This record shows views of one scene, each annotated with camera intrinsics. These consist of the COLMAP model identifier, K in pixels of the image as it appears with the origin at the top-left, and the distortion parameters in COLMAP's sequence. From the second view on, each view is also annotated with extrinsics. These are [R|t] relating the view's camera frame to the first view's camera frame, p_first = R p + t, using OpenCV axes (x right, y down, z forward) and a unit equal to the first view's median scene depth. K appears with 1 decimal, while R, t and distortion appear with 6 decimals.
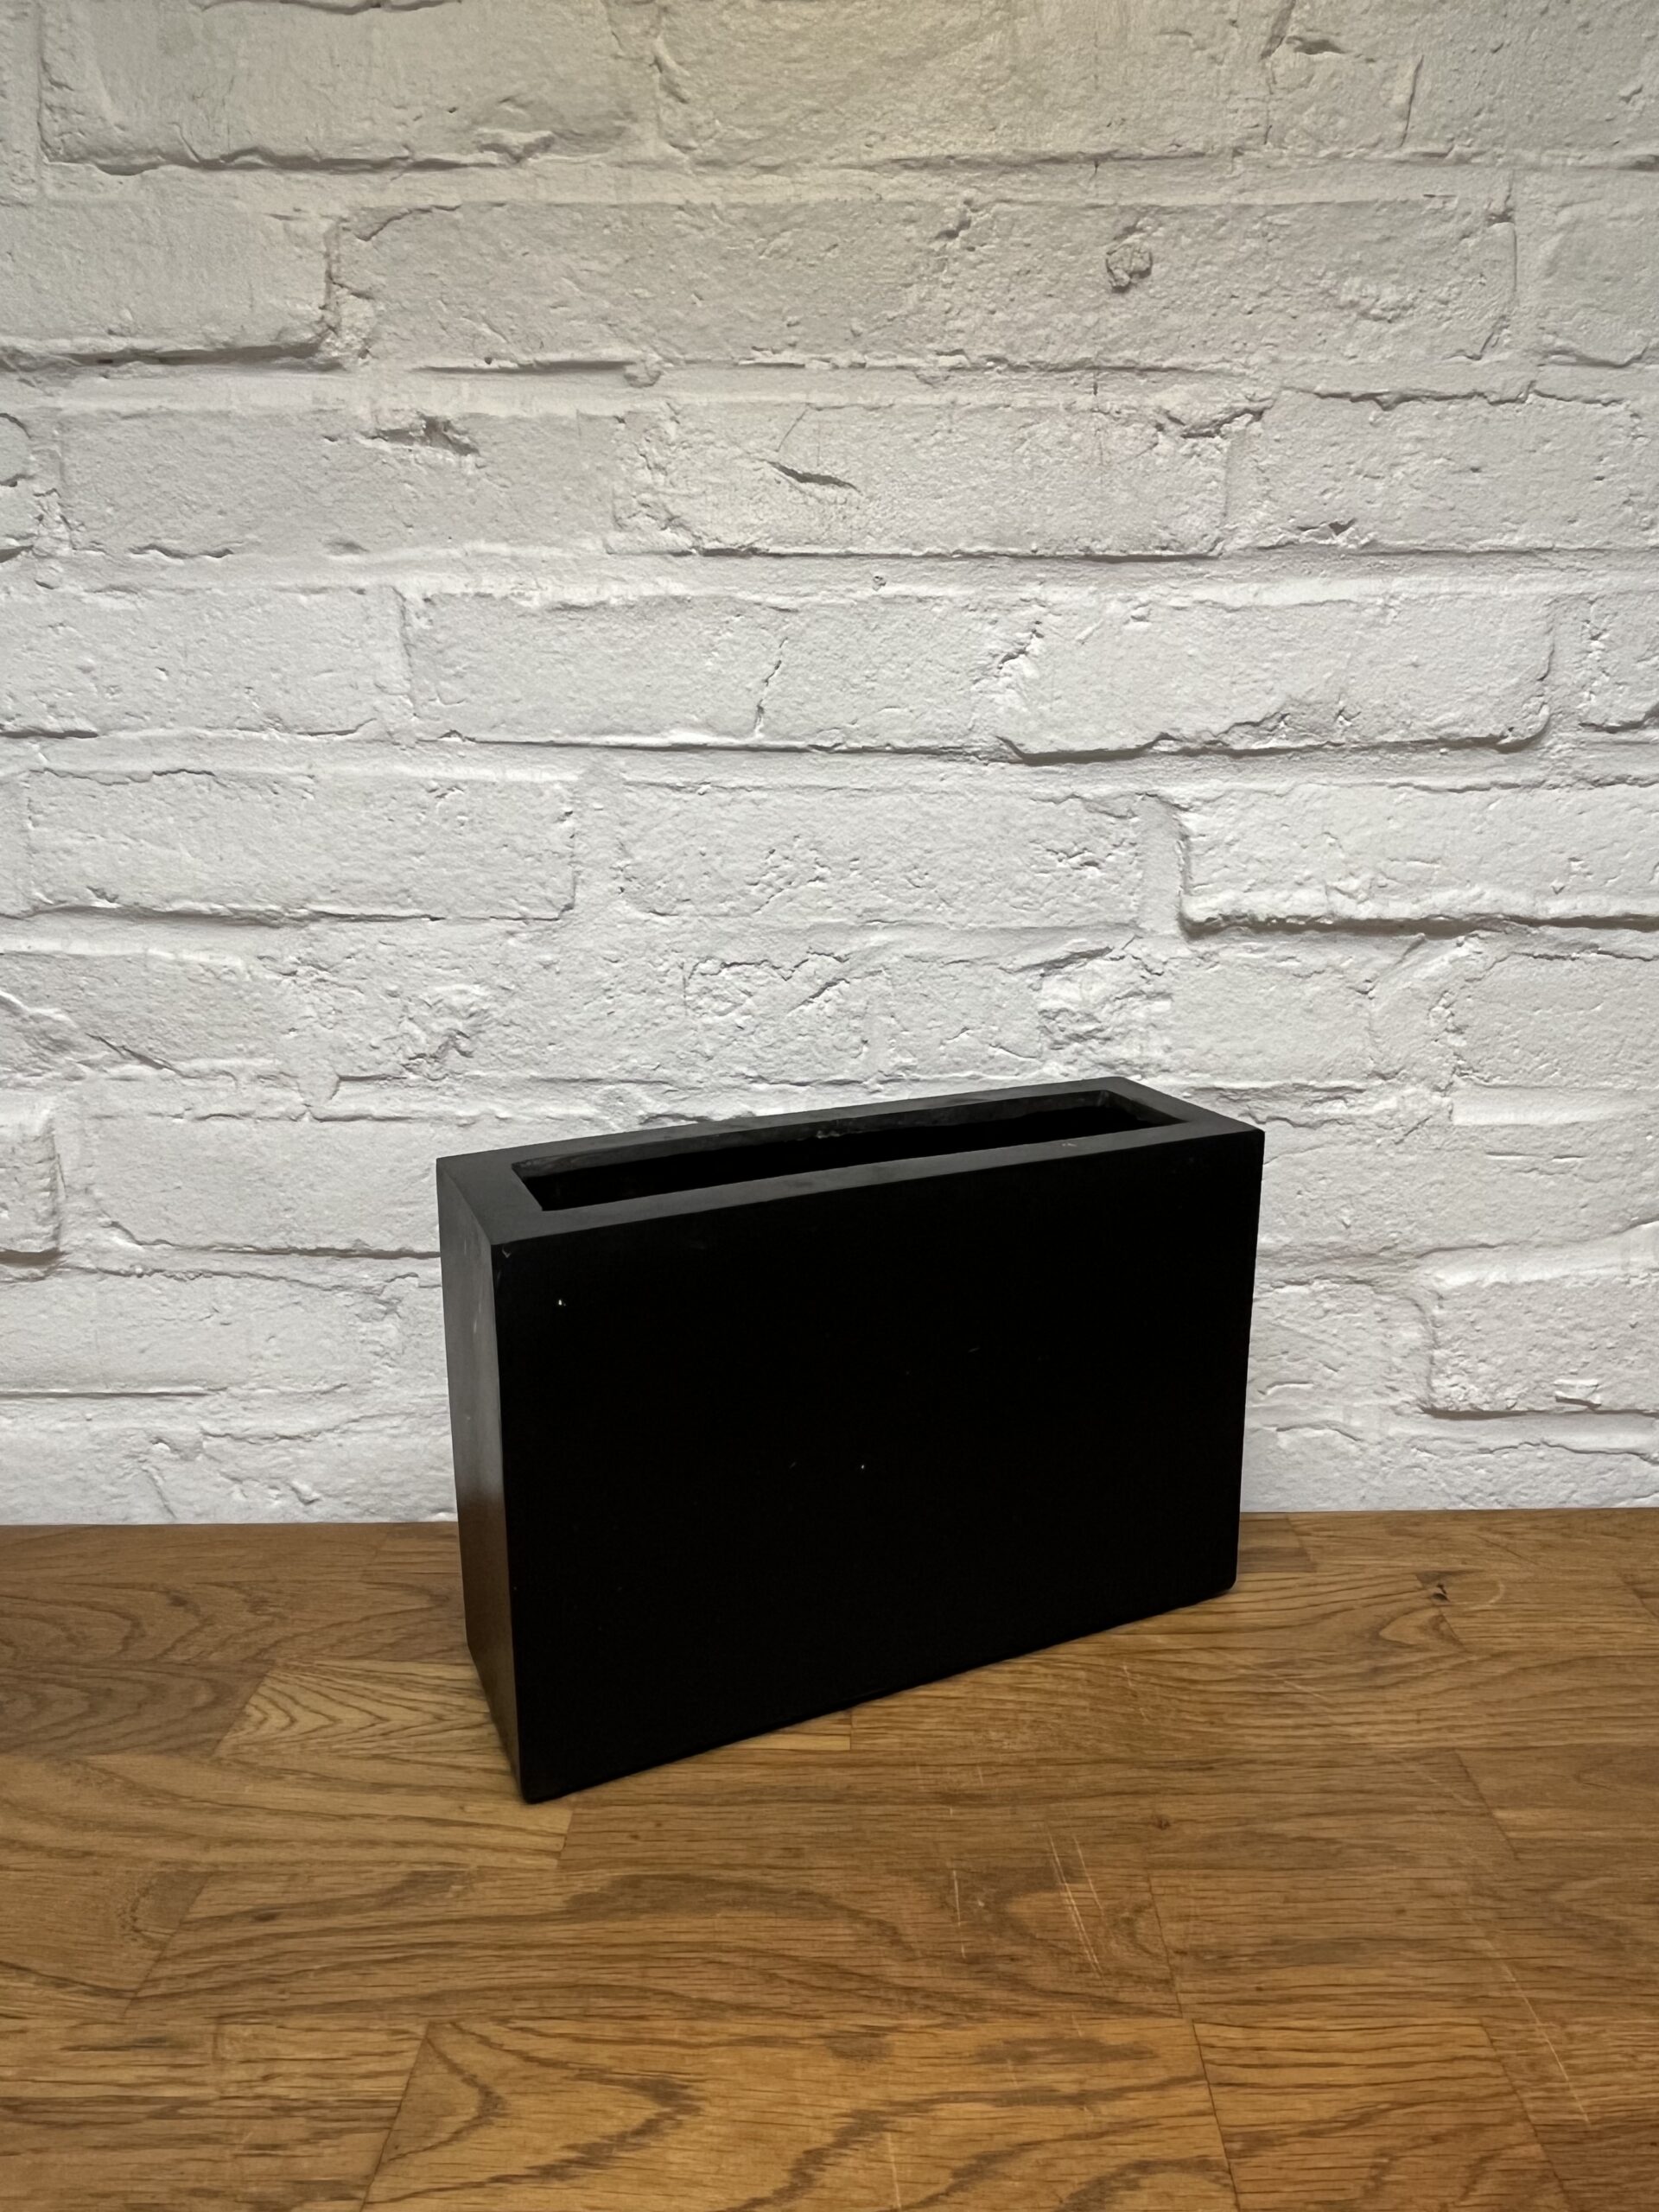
lens RADIAL K [[1475.7, 0, 864.8], [0, 1475.7, 1088.4], [0, 0, 1]] dist [-0.004391, -0.000928]
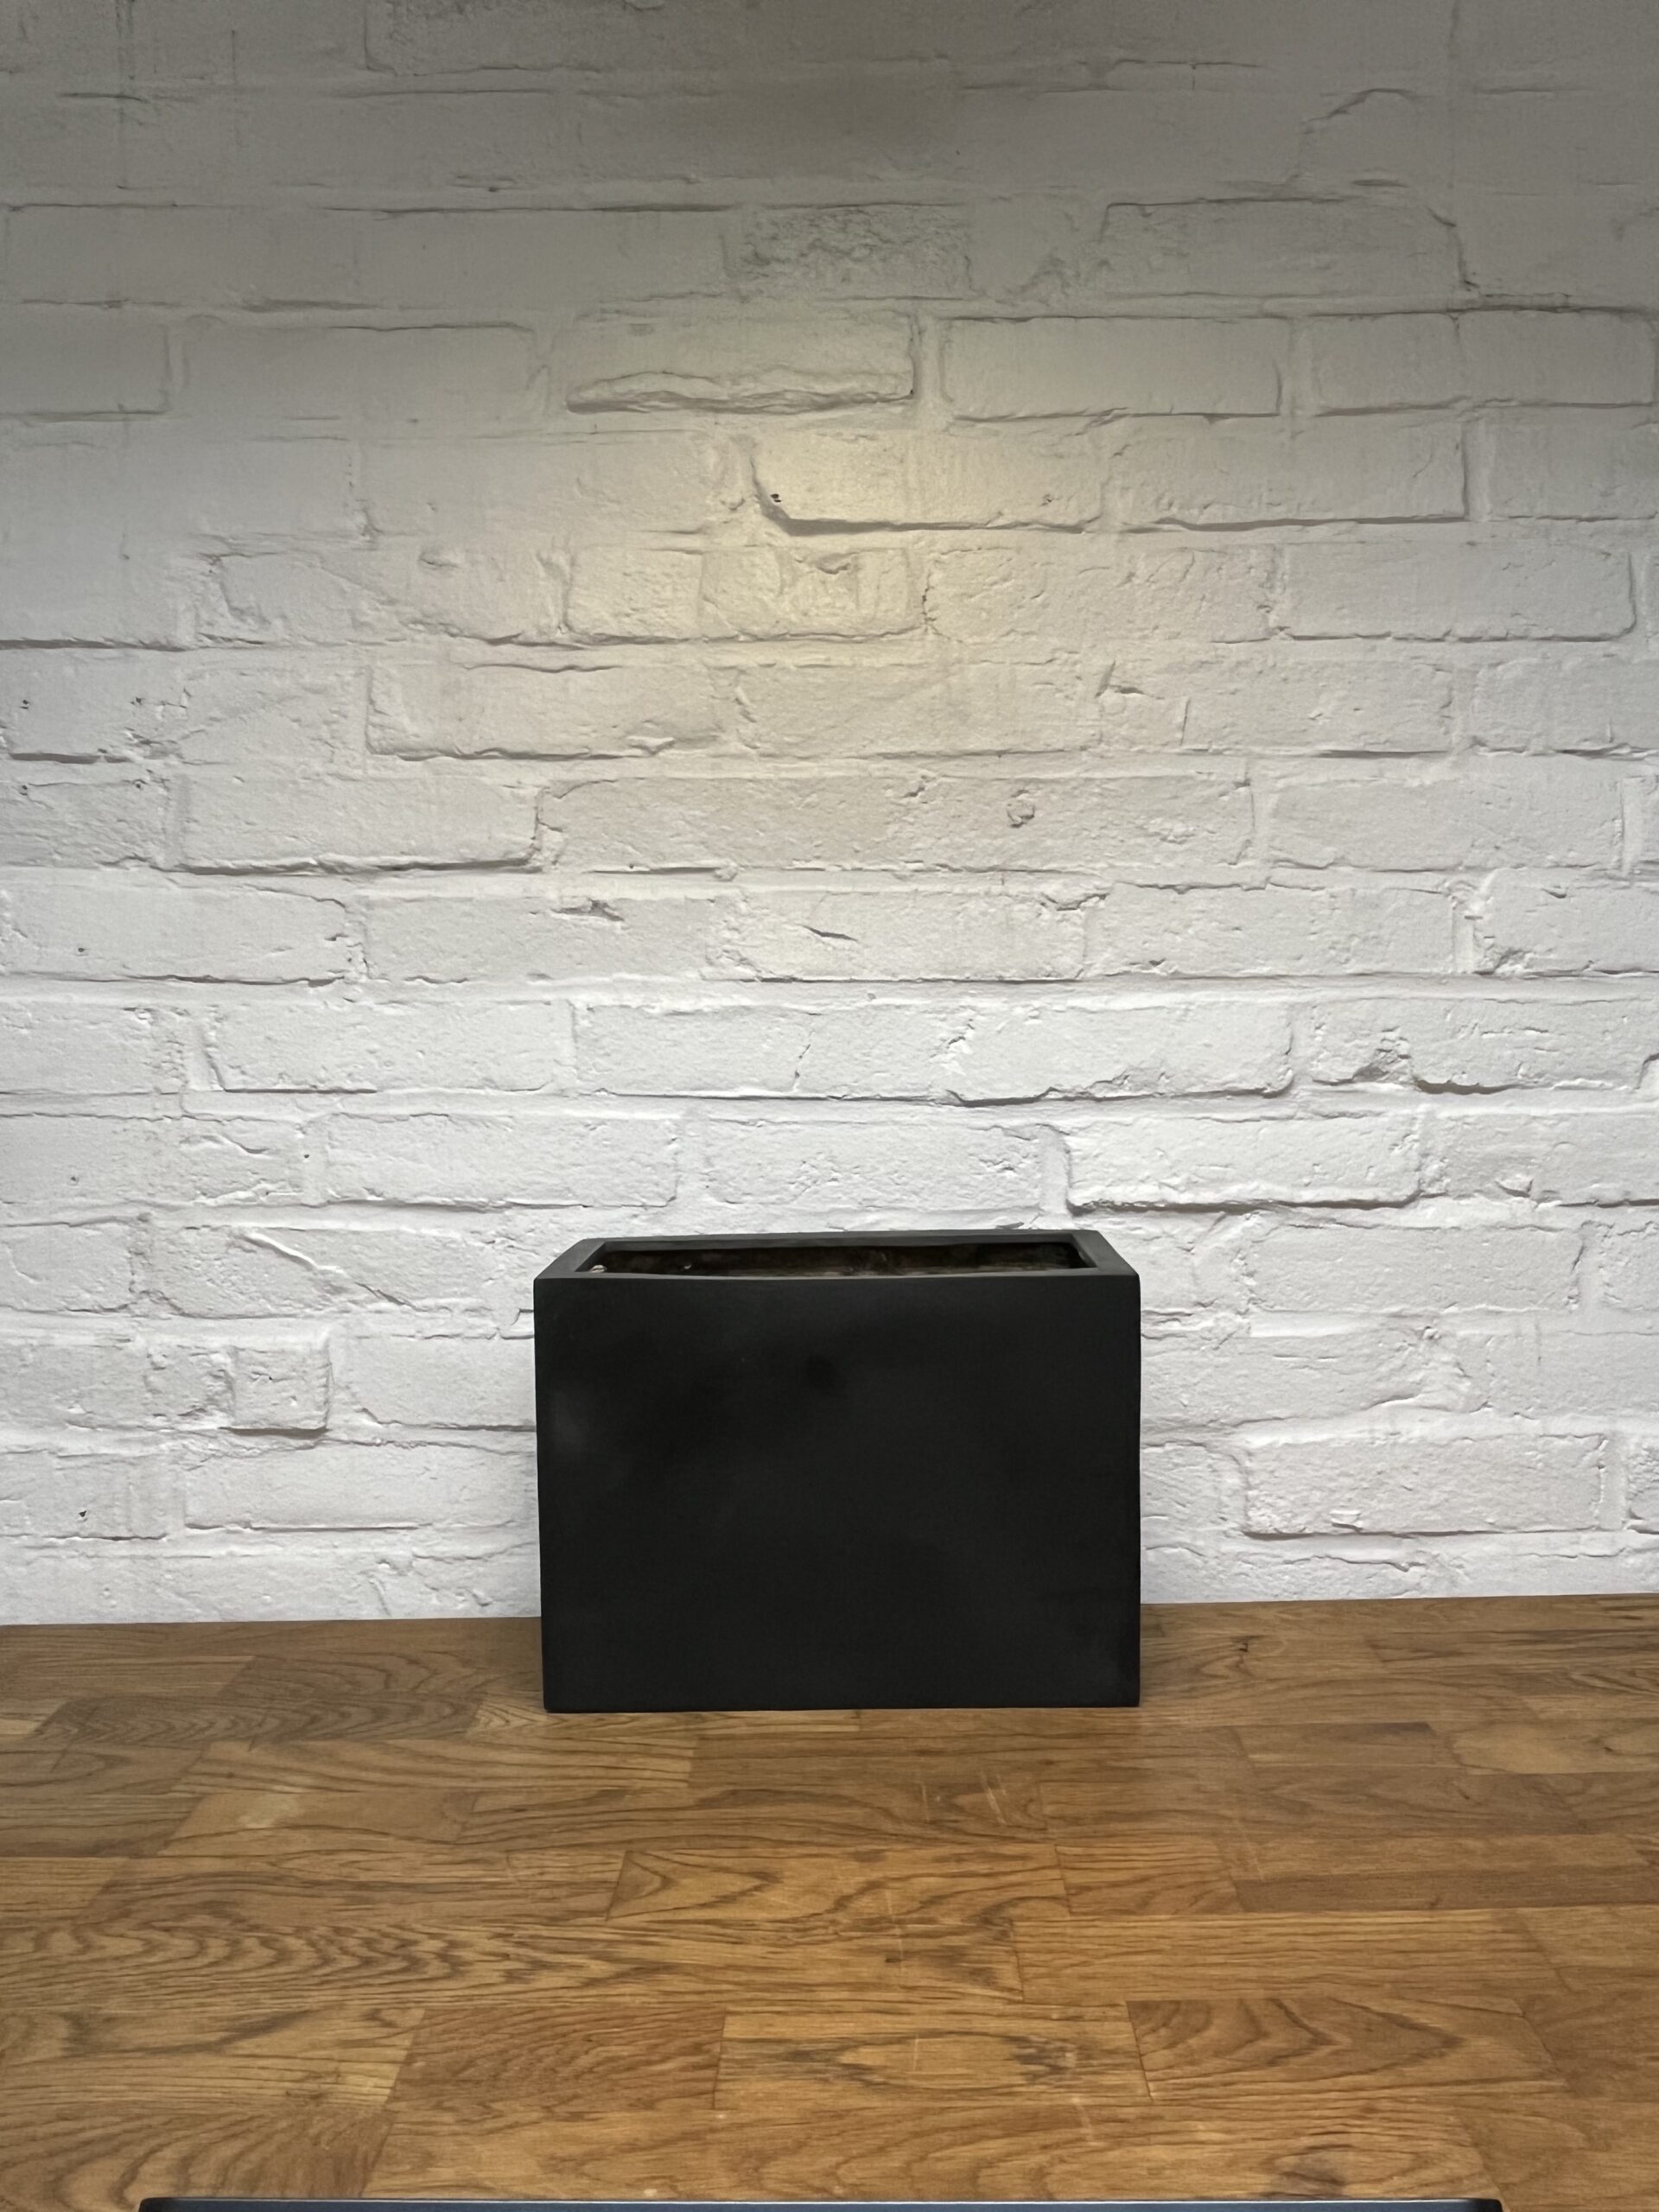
lens RADIAL K [[1475.7, 0, 856.7], [0, 1475.7, 1090.1], [0, 0, 1]] dist [-0.004391, -0.000928]
pose [[0.999977, -0.005418, 0.004038, -0.013195], [0.005956, 0.988965, -0.148031, -0.004784], [-0.003191, 0.148052, 0.988975, -0.573537]]
